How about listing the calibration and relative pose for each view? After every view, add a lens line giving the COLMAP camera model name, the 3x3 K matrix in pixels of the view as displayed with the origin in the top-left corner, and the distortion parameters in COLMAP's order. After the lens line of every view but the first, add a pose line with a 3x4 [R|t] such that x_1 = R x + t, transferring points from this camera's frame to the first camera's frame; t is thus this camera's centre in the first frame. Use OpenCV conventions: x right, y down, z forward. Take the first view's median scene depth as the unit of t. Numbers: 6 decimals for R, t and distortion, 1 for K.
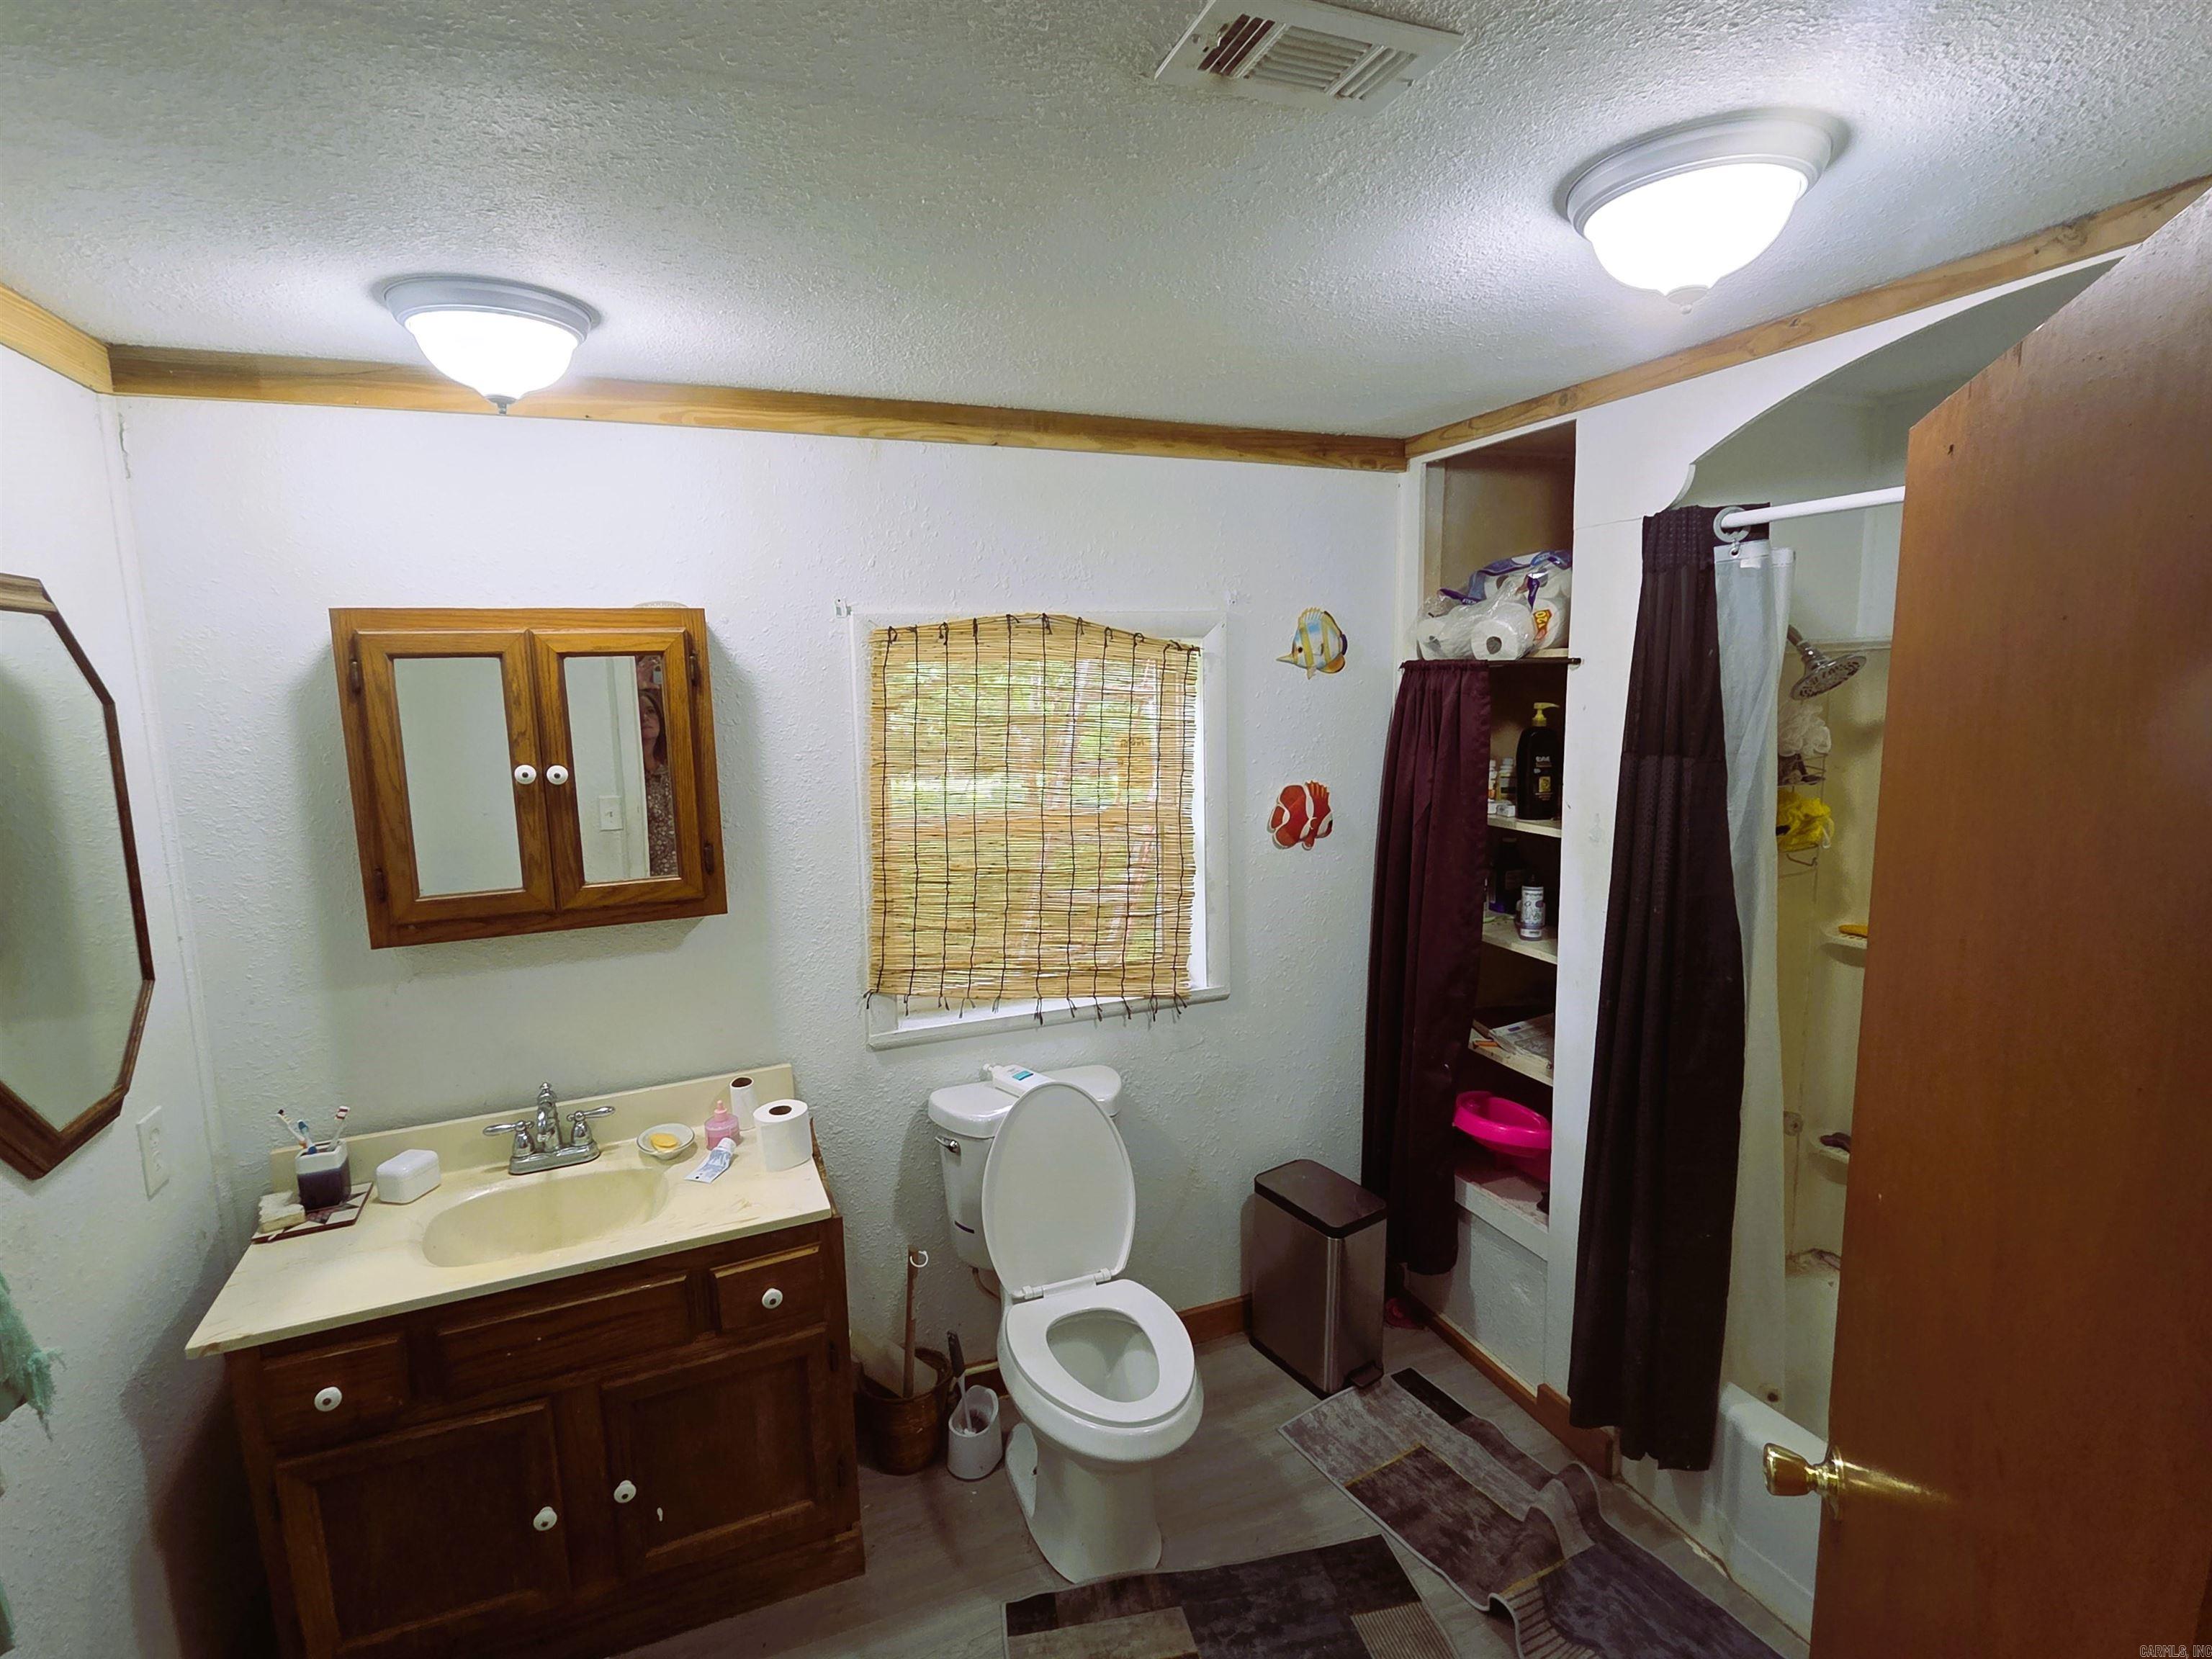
lens RADIAL K [[1096.1, 0, 1113.5], [0, 1096.1, 832.4], [0, 0, 1]] dist [0.016932, -0.009369]
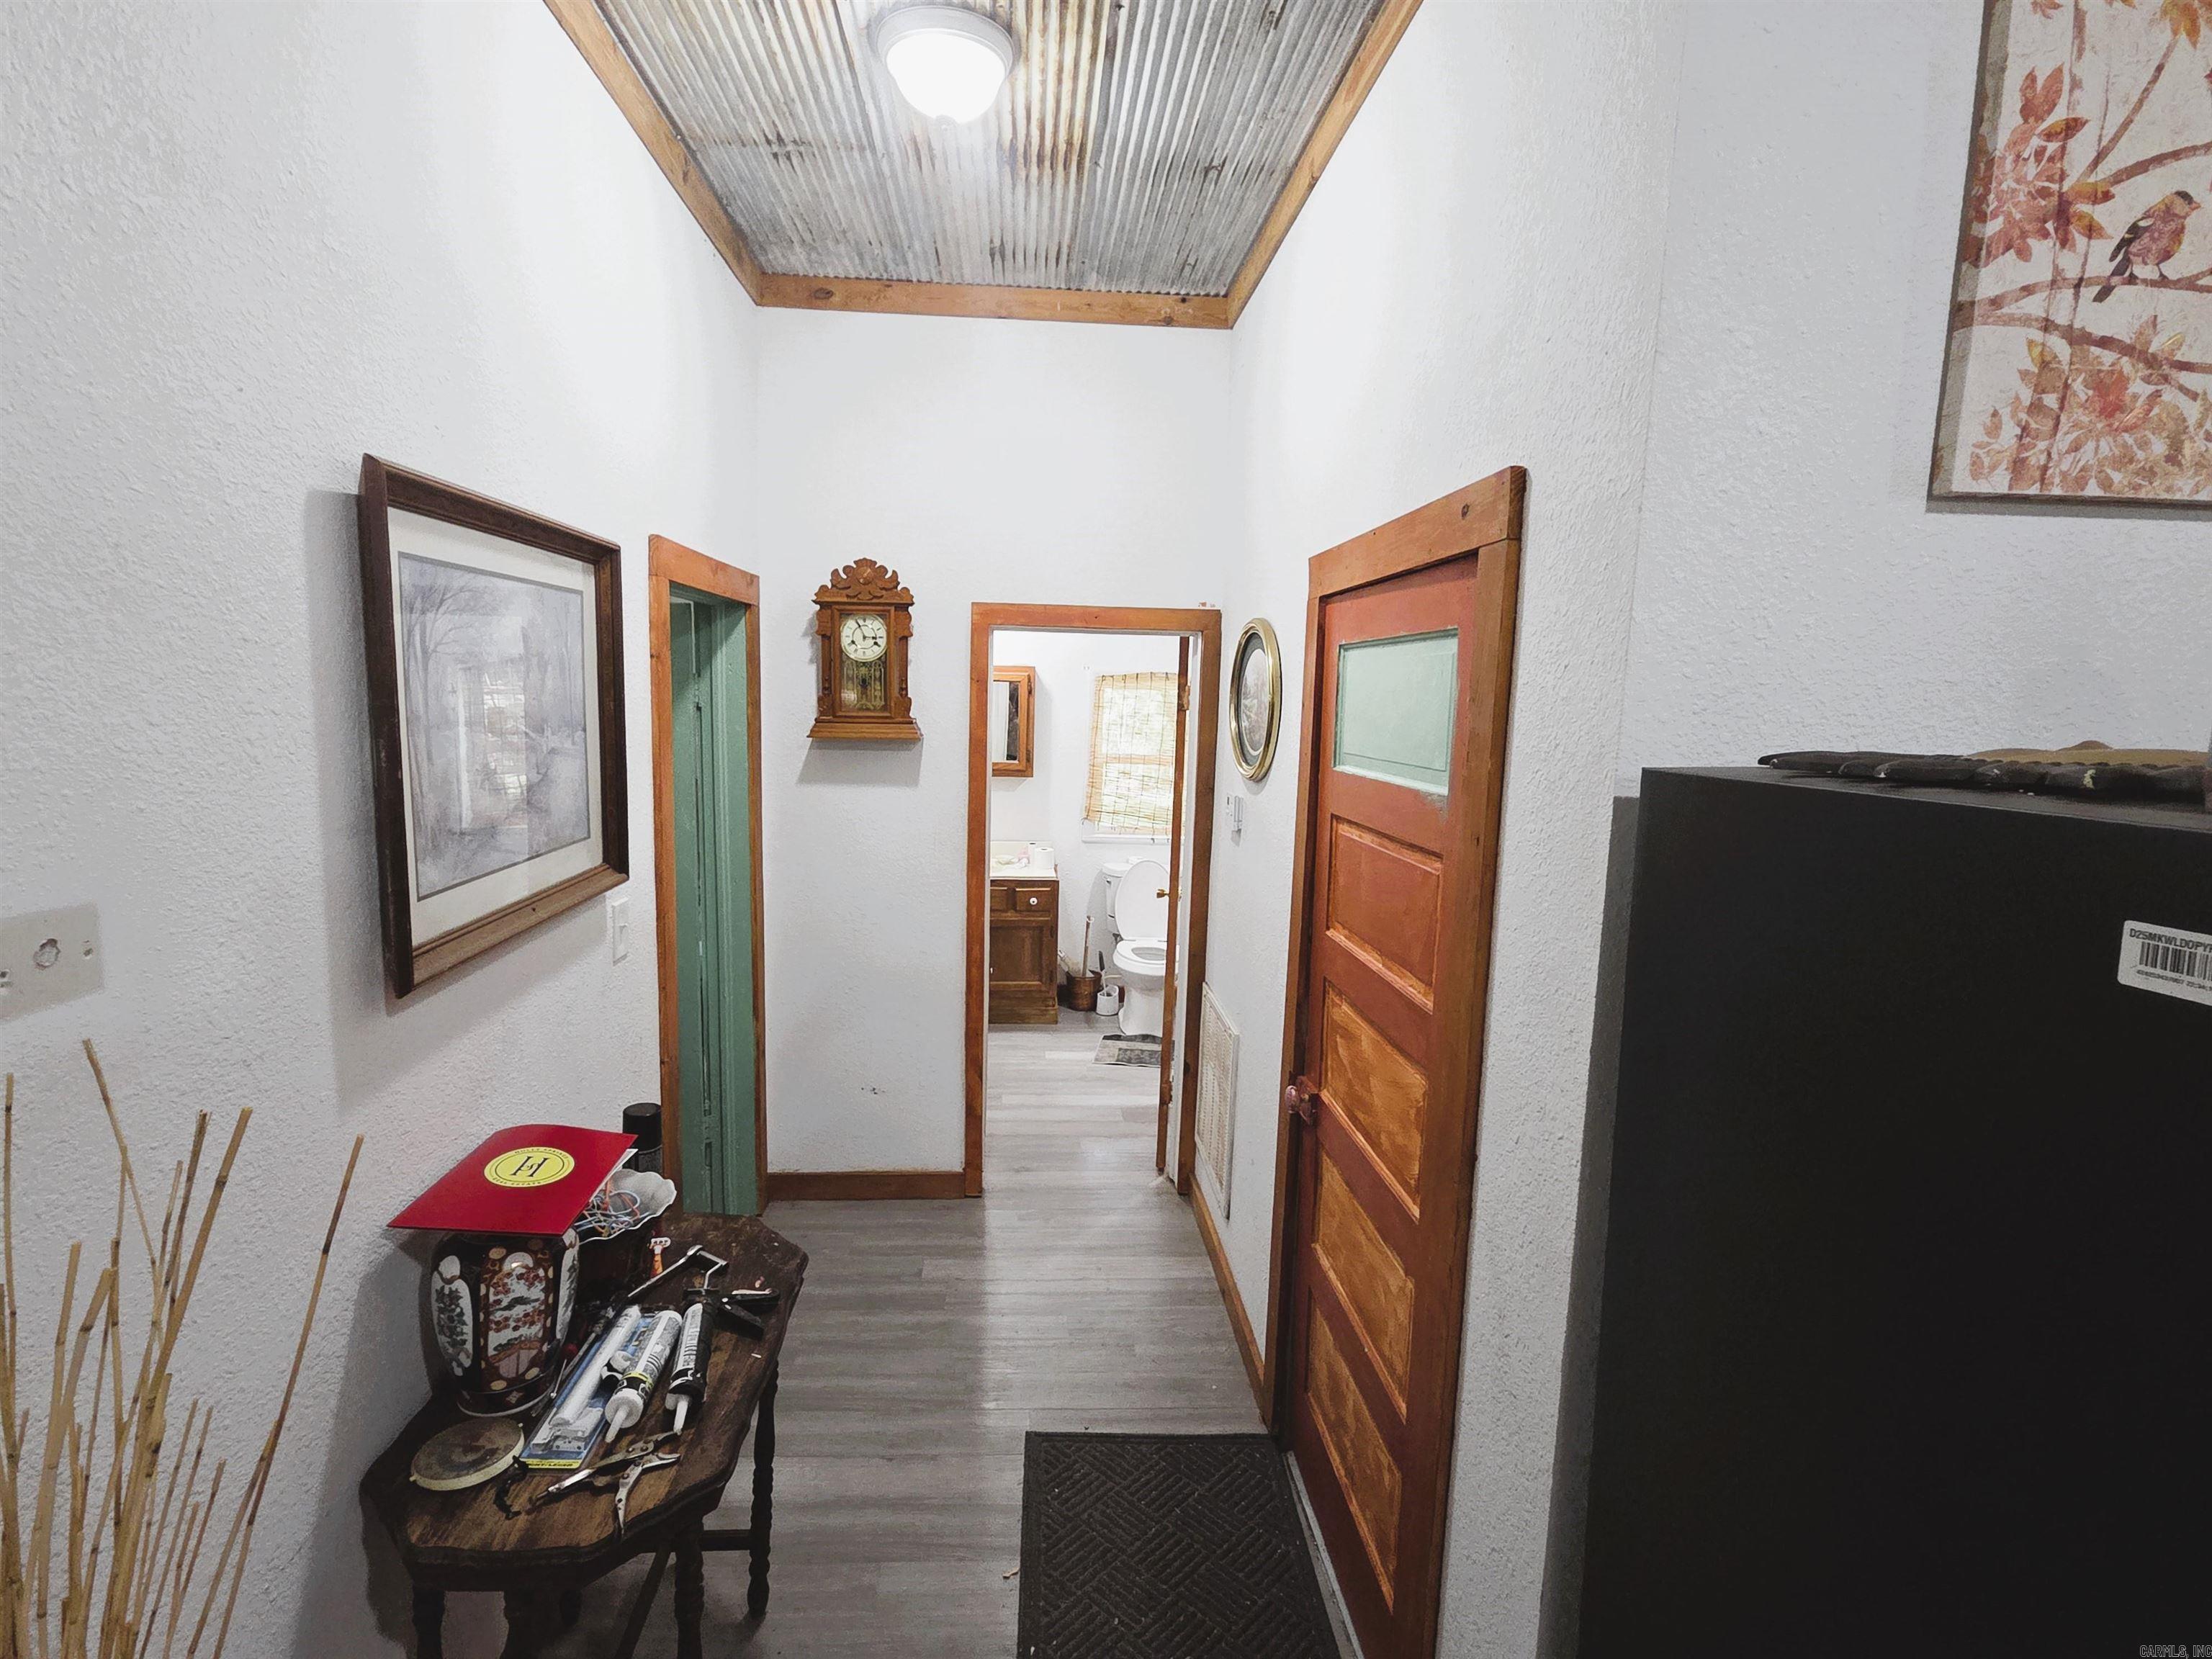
lens RADIAL K [[1096.1, 0, 1103.1], [0, 1096.1, 831.6], [0, 0, 1]] dist [0.016932, -0.009369]
pose [[0.949516, 0.084380, -0.302159, 0.602284], [-0.094905, 0.995280, -0.020293, 0.230527], [0.299020, 0.047944, 0.953042, -1.426899]]
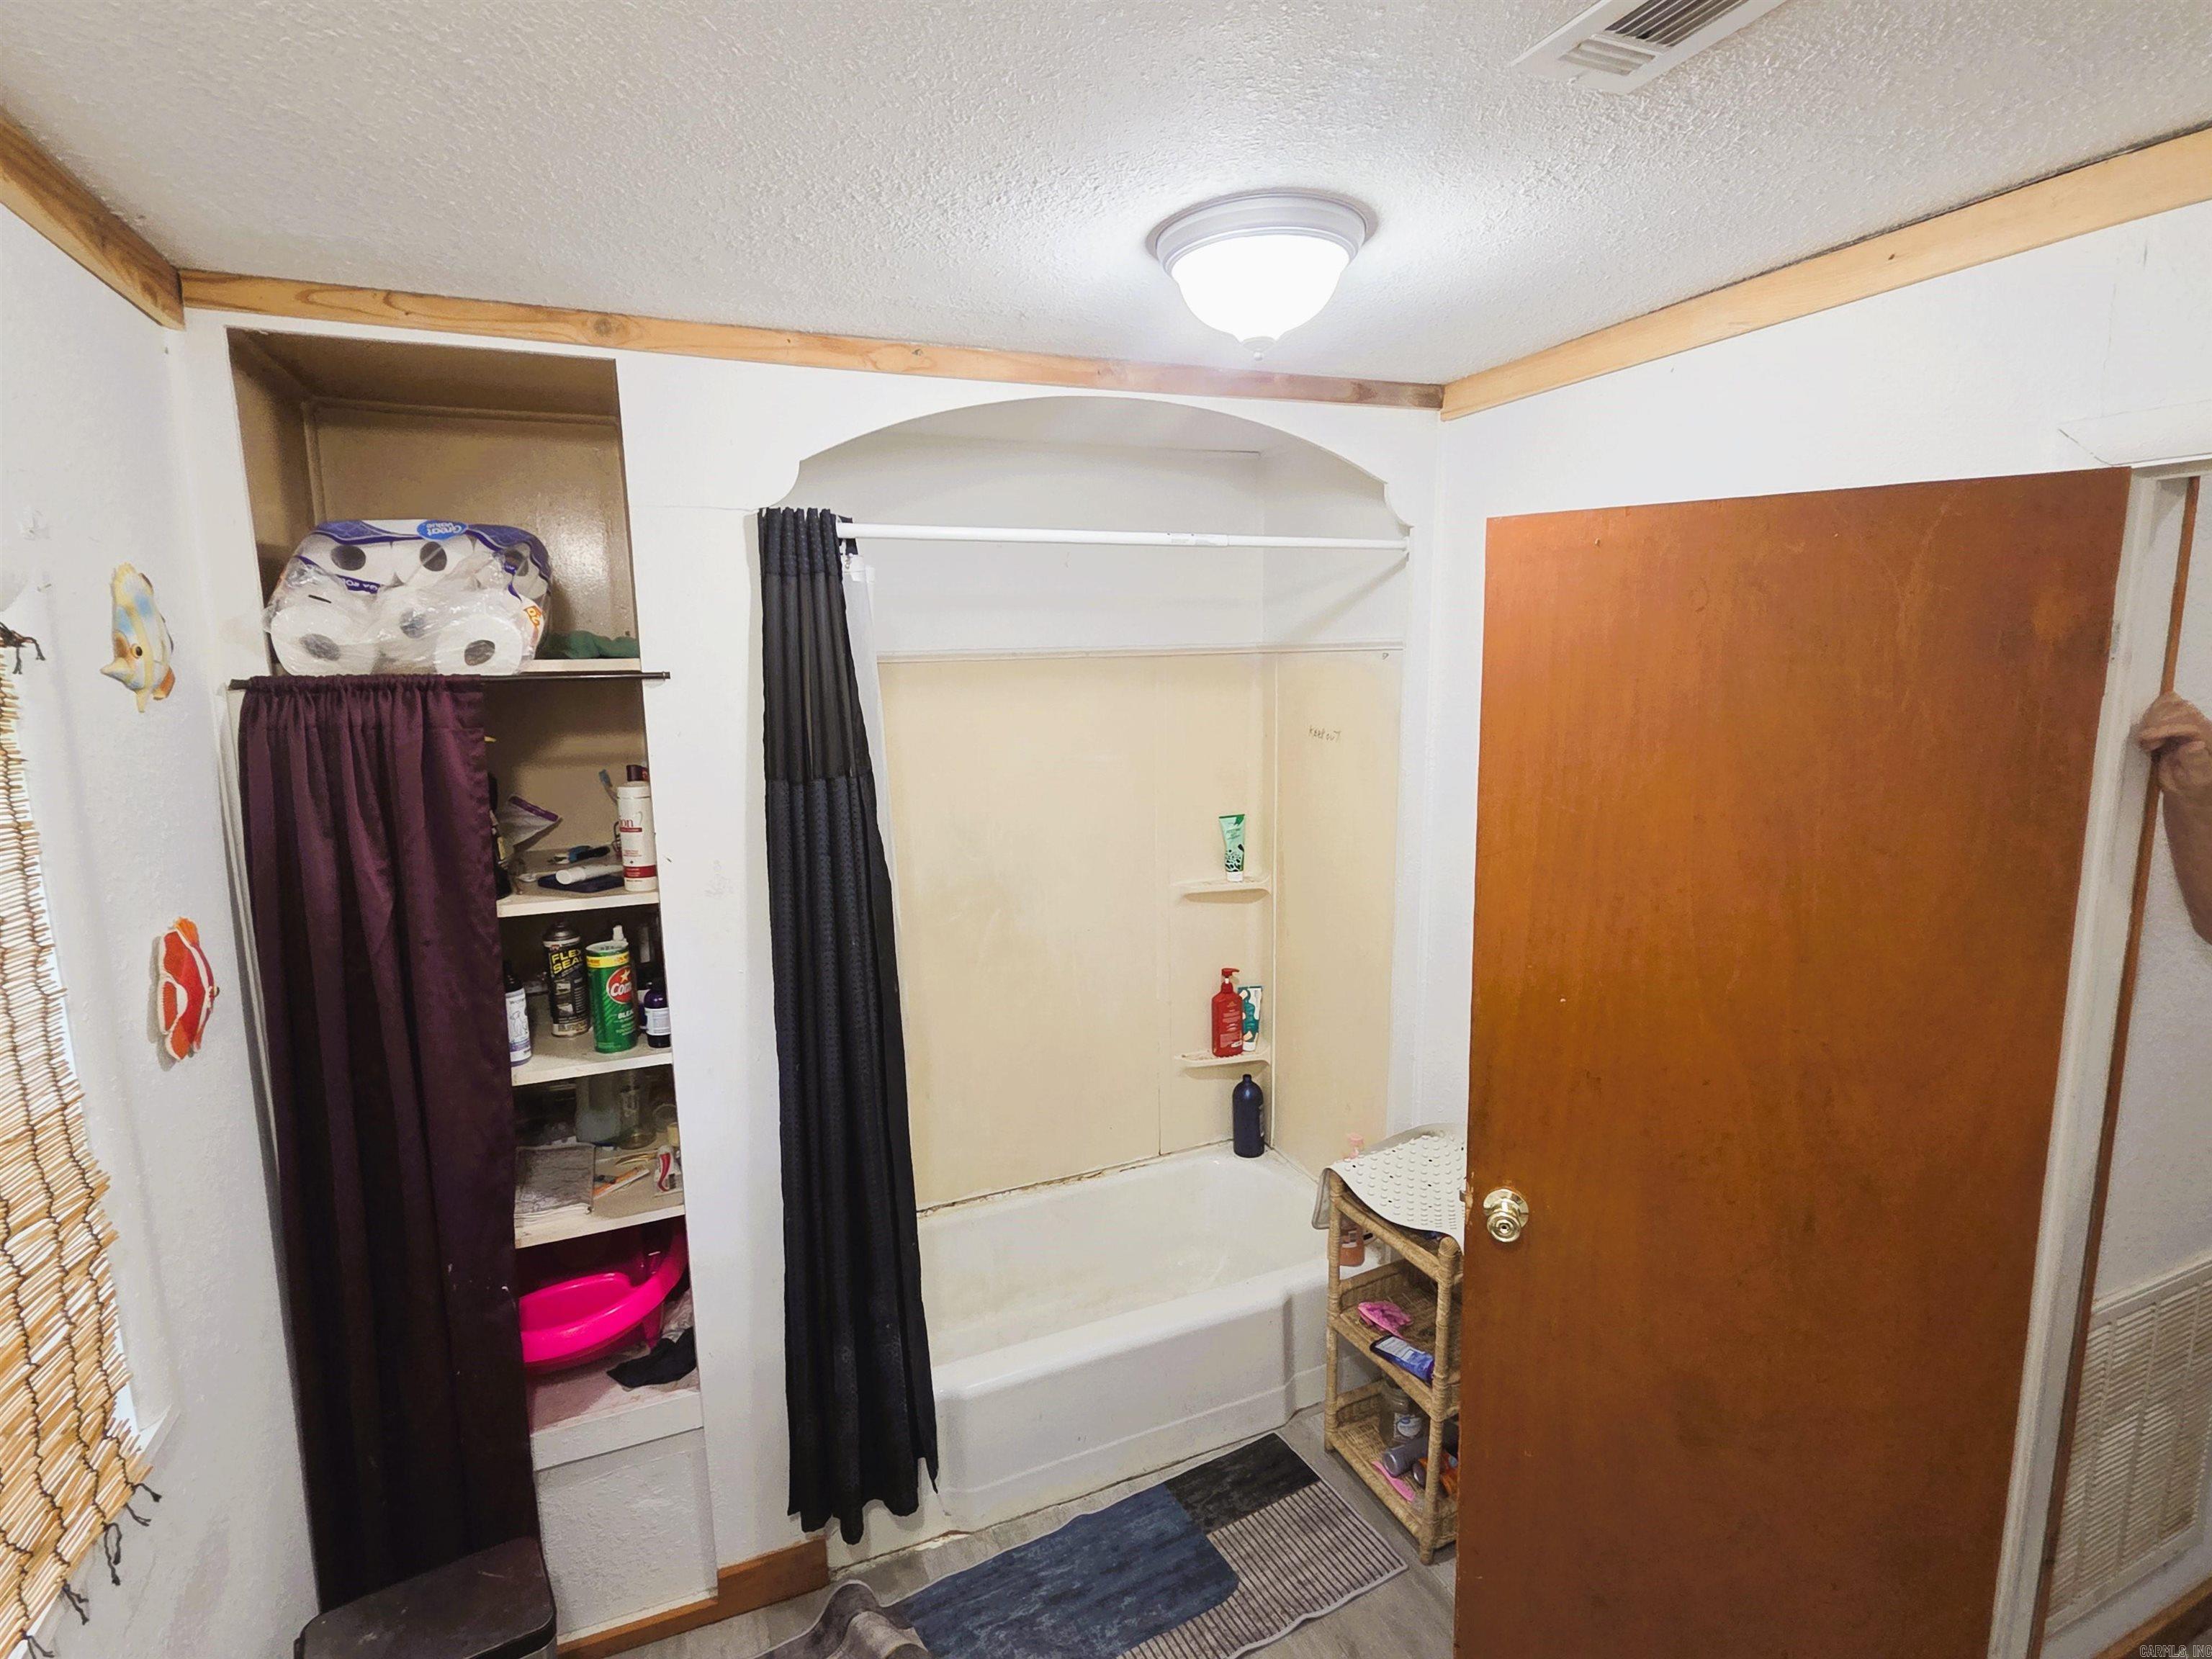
lens RADIAL K [[1096.1, 0, 1105.7], [0, 1096.1, 820.4], [0, 0, 1]] dist [0.016932, -0.009369]
pose [[-0.012844, -0.134373, 0.990848, -0.350957], [0.156335, 0.978473, 0.134722, -0.104318], [-0.987621, 0.156634, 0.008440, 0.654113]]
